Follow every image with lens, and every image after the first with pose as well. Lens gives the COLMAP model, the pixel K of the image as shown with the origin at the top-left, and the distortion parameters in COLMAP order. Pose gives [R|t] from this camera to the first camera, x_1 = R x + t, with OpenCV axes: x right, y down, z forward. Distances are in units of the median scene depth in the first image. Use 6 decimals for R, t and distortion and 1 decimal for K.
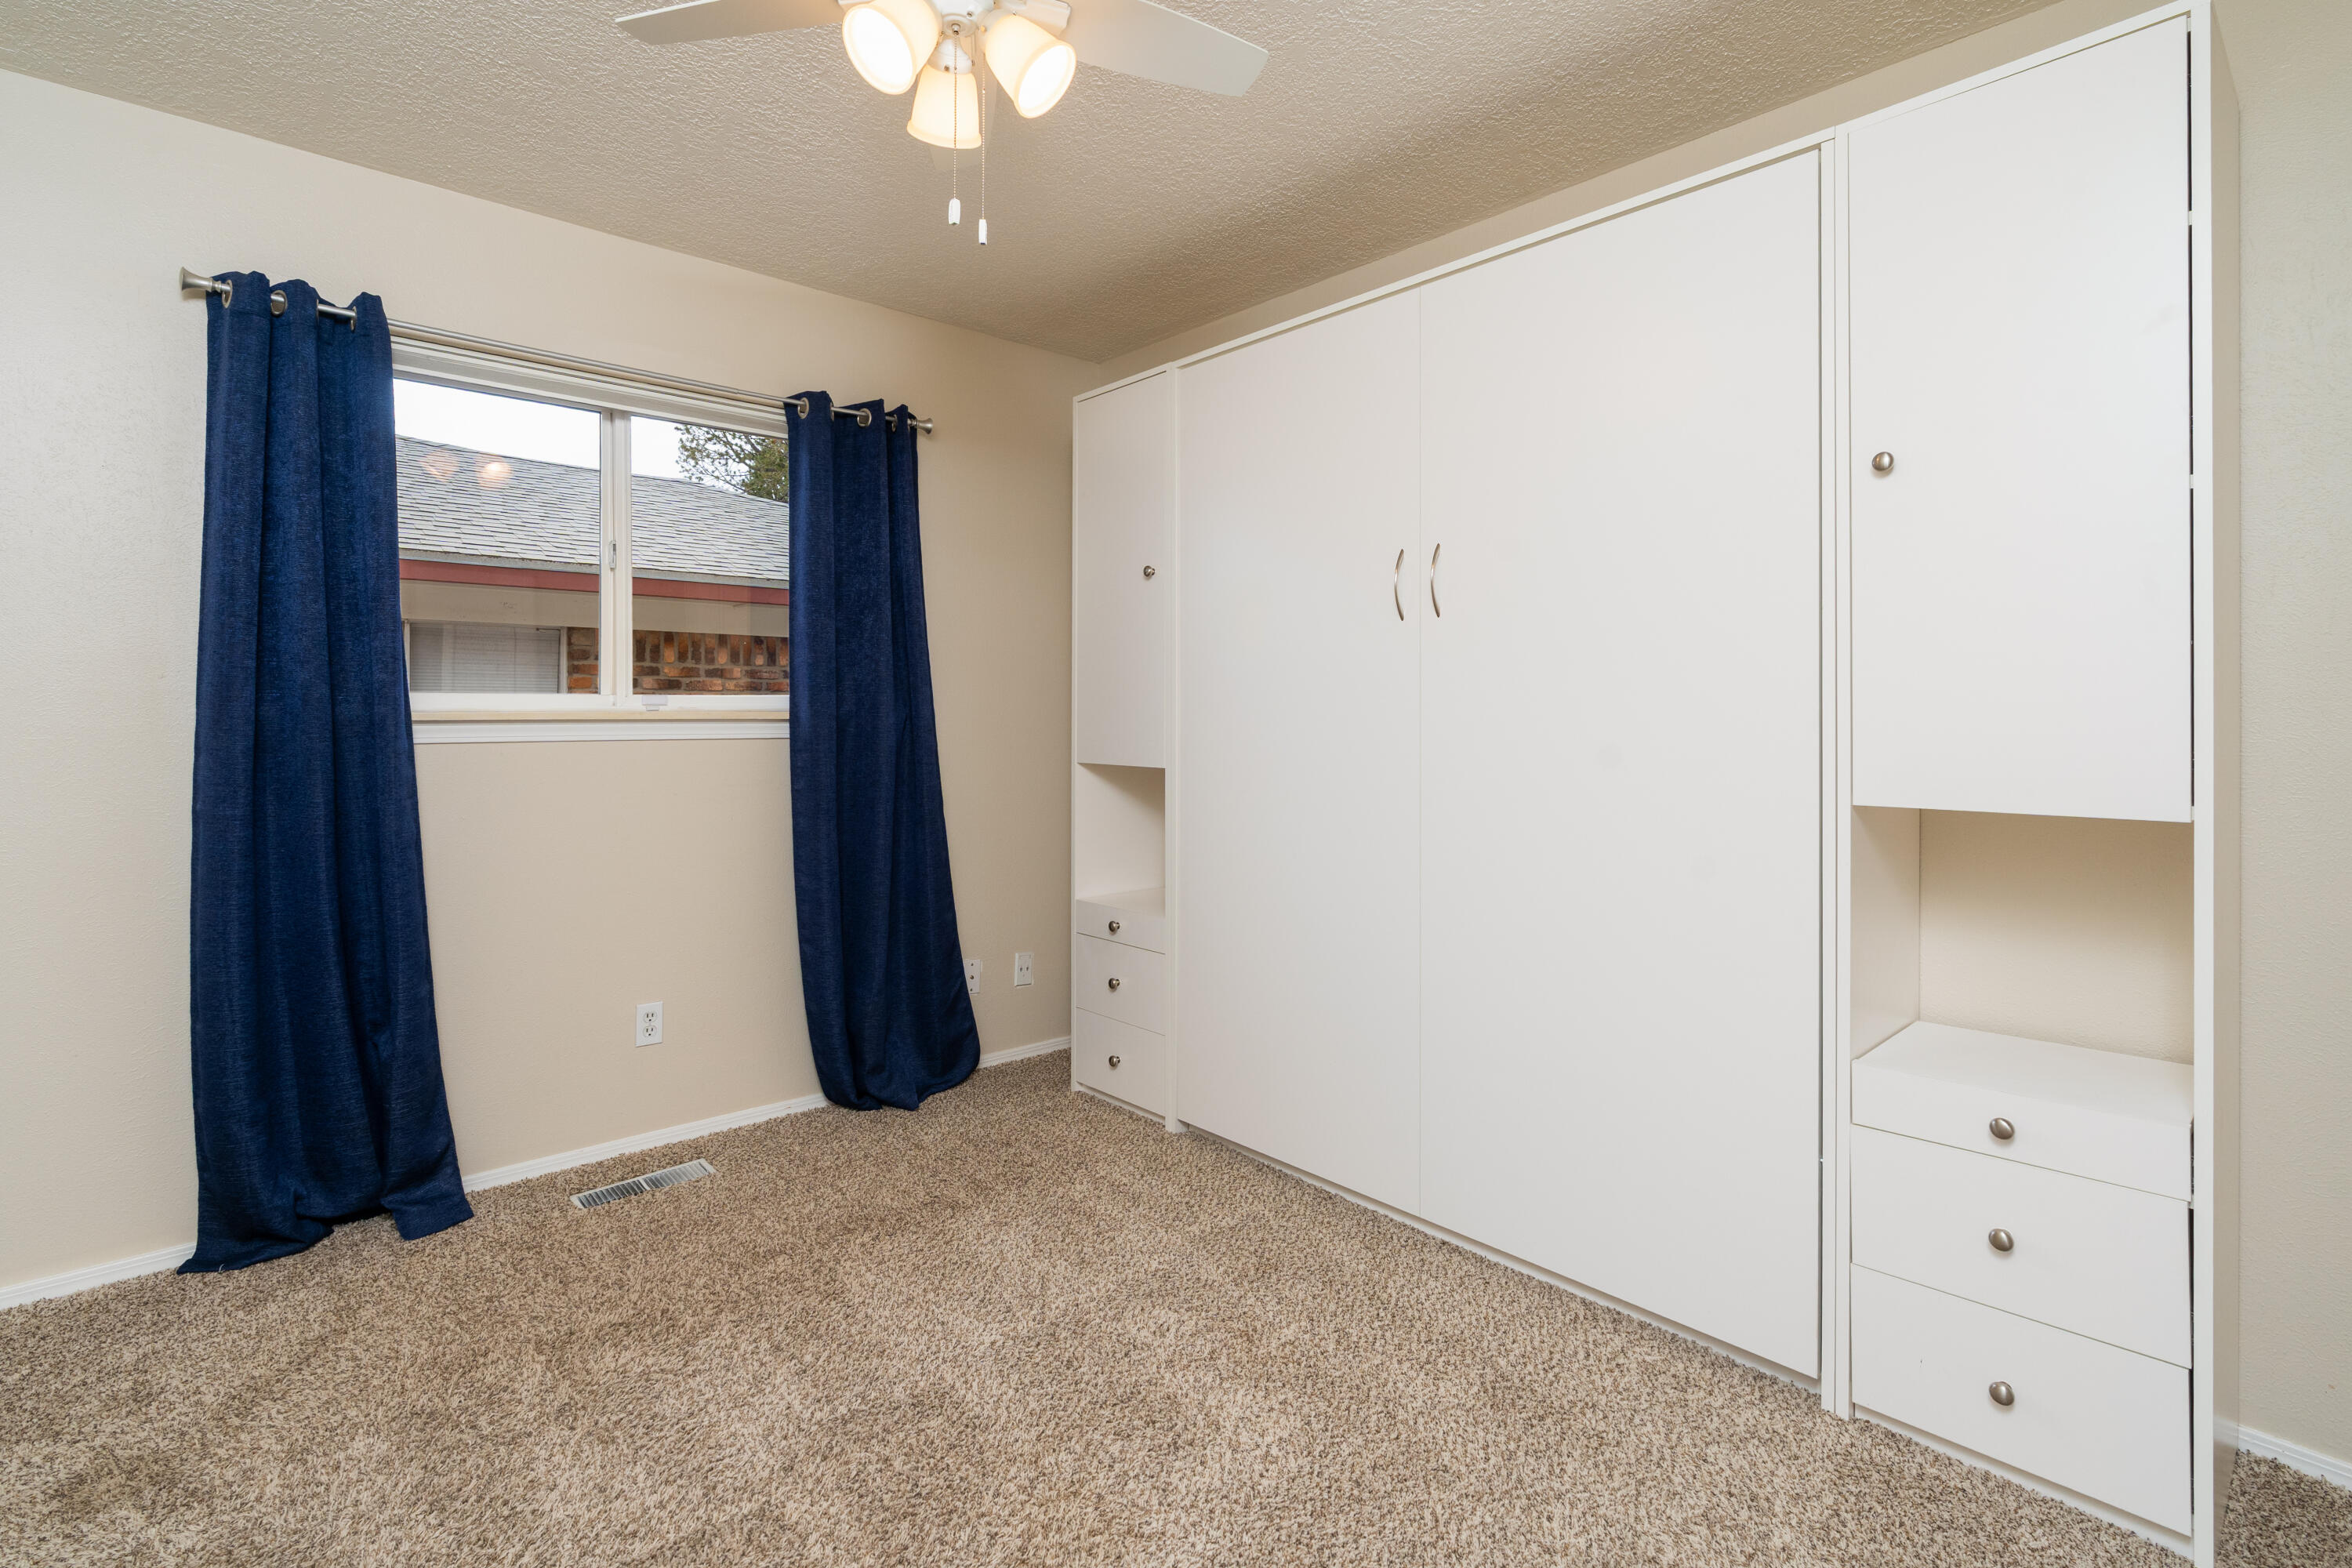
lens RADIAL K [[1076.4, 0, 1182.9], [0, 1076.4, 721.5], [0, 0, 1]] dist [-0.010170, 0.004453]
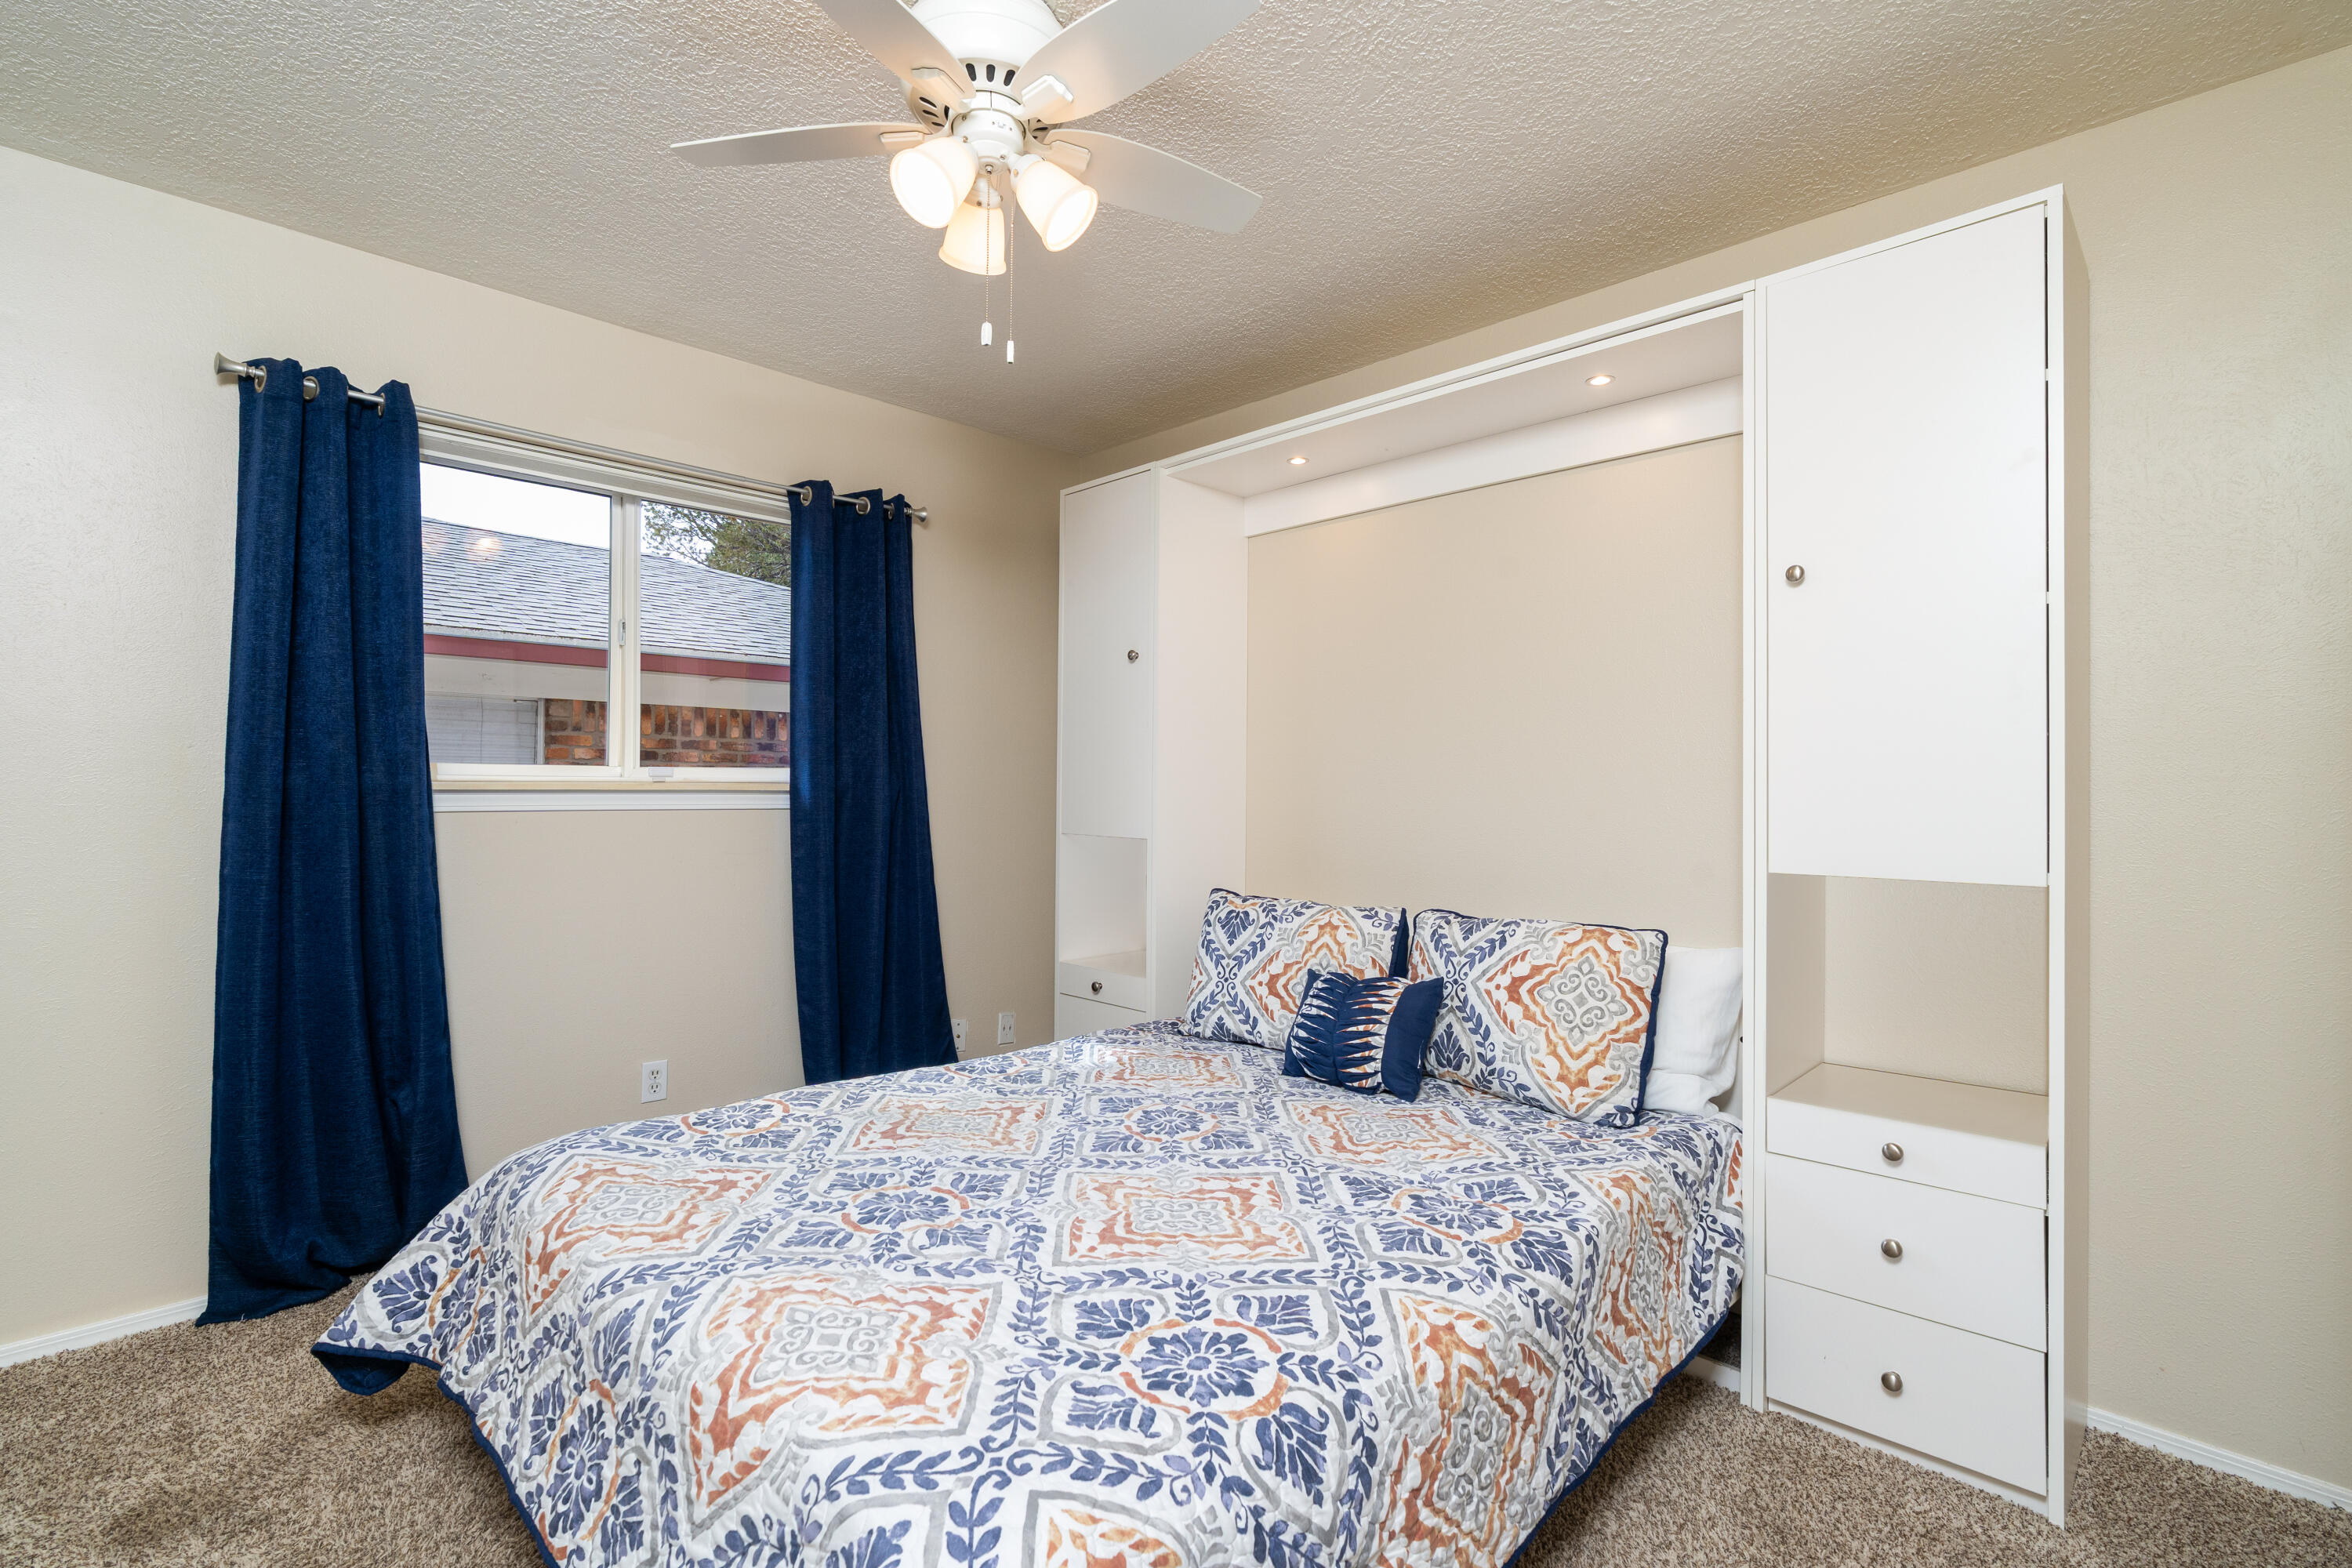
lens RADIAL K [[1076.4, 0, 1170.3], [0, 1076.4, 788.6], [0, 0, 1]] dist [-0.010170, 0.004453]
pose [[0.998254, 0.006155, 0.058753, -0.070746], [-0.005836, 0.999967, -0.005588, -0.000528], [-0.058785, 0.005236, 0.998257, -0.093251]]
